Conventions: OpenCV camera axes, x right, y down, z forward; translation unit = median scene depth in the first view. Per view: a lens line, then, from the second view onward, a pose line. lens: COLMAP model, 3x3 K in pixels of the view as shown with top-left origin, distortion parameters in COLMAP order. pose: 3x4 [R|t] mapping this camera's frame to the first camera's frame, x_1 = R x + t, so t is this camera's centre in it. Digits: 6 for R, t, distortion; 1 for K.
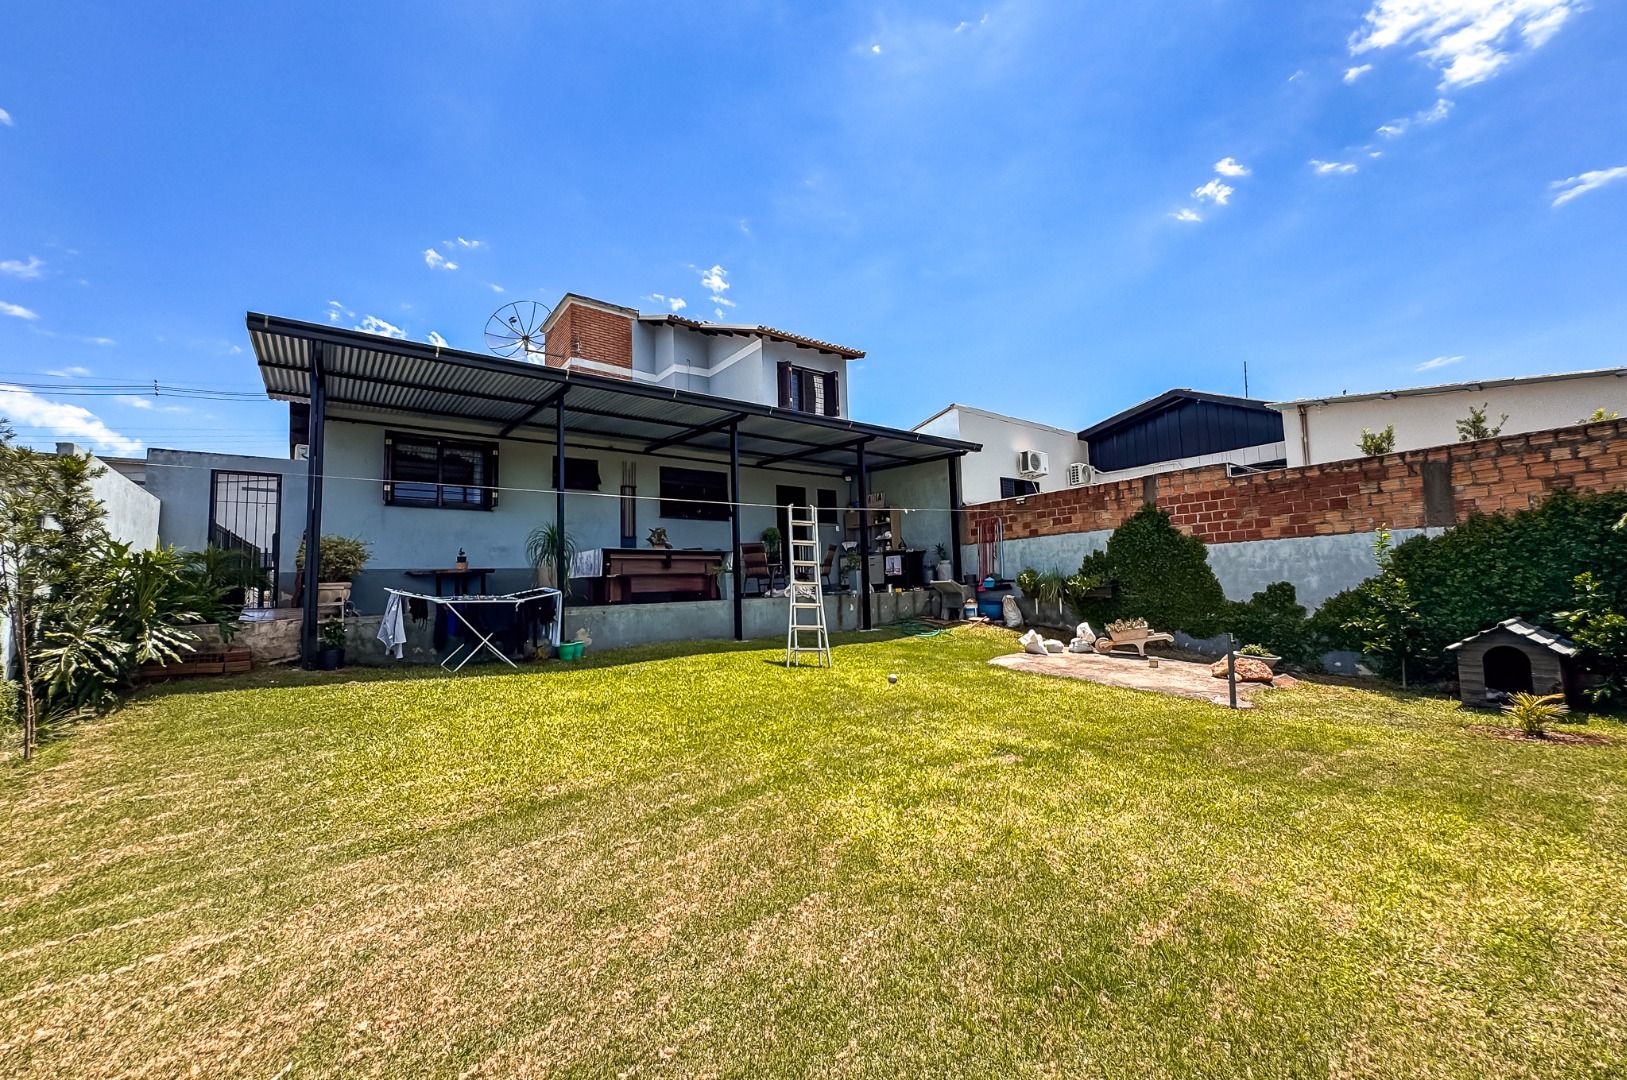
lens RADIAL K [[651.3, 0, 812.0], [0, 651.3, 539.1], [0, 0, 1]] dist [-0.004668, -0.000129]
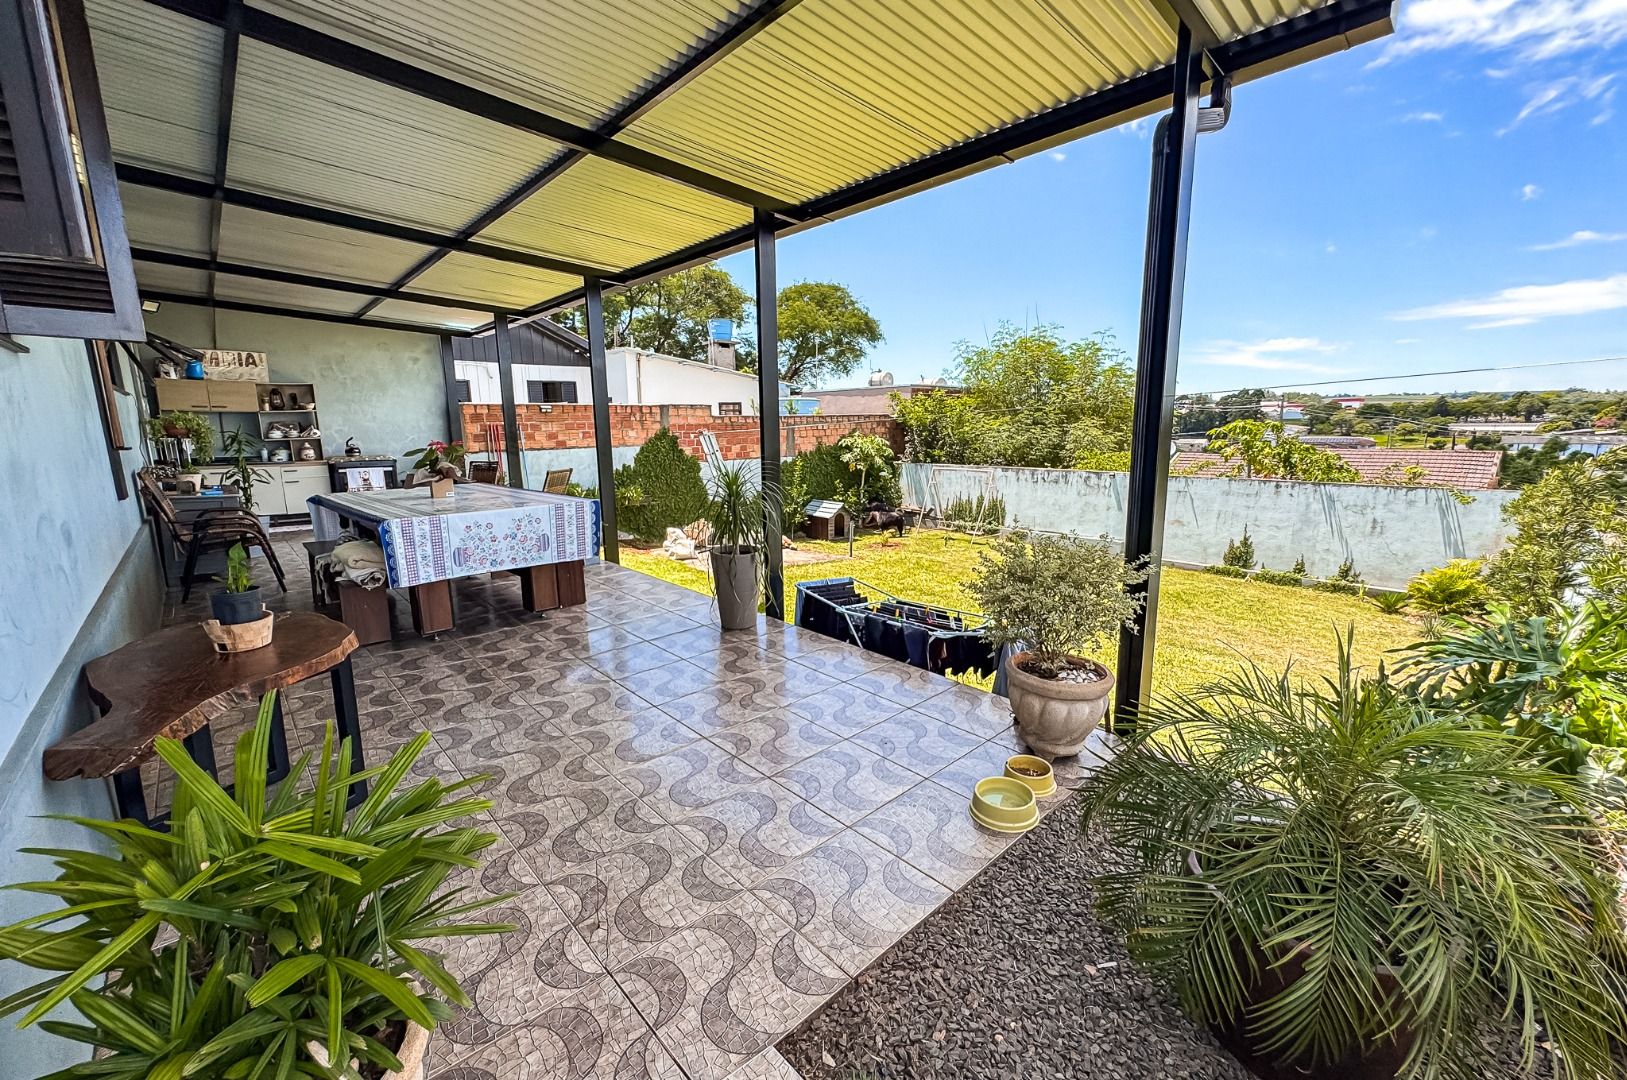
lens RADIAL K [[651.3, 0, 812.0], [0, 651.3, 539.1], [0, 0, 1]] dist [-0.004668, -0.000129]
pose [[-0.103118, -0.138524, 0.984976, -0.669082], [-0.068229, 0.988908, 0.131934, -0.023763], [-0.992326, -0.053599, -0.111426, 0.737057]]
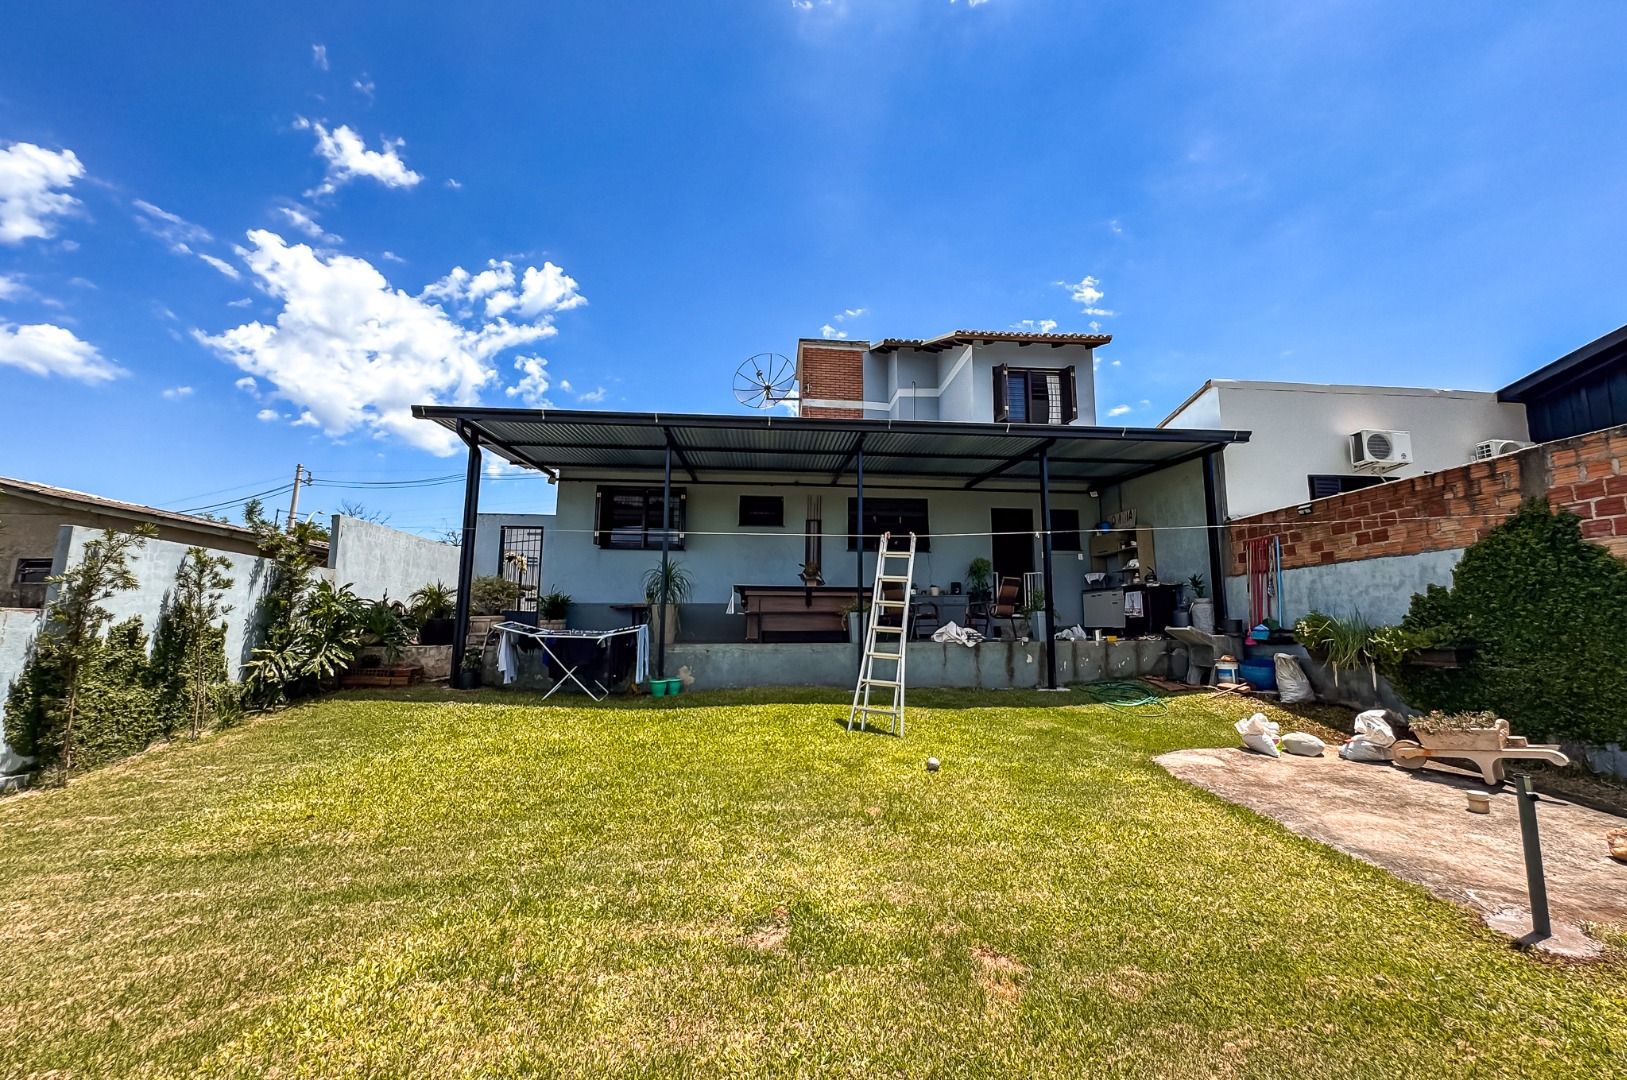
lens RADIAL K [[651.3, 0, 812.0], [0, 651.3, 539.1], [0, 0, 1]] dist [-0.004668, -0.000129]
pose [[0.839784, -0.040193, -0.541431, 0.263030], [0.015236, 0.998608, -0.050500, -0.003154], [0.542707, 0.034160, 0.839227, 0.187844]]
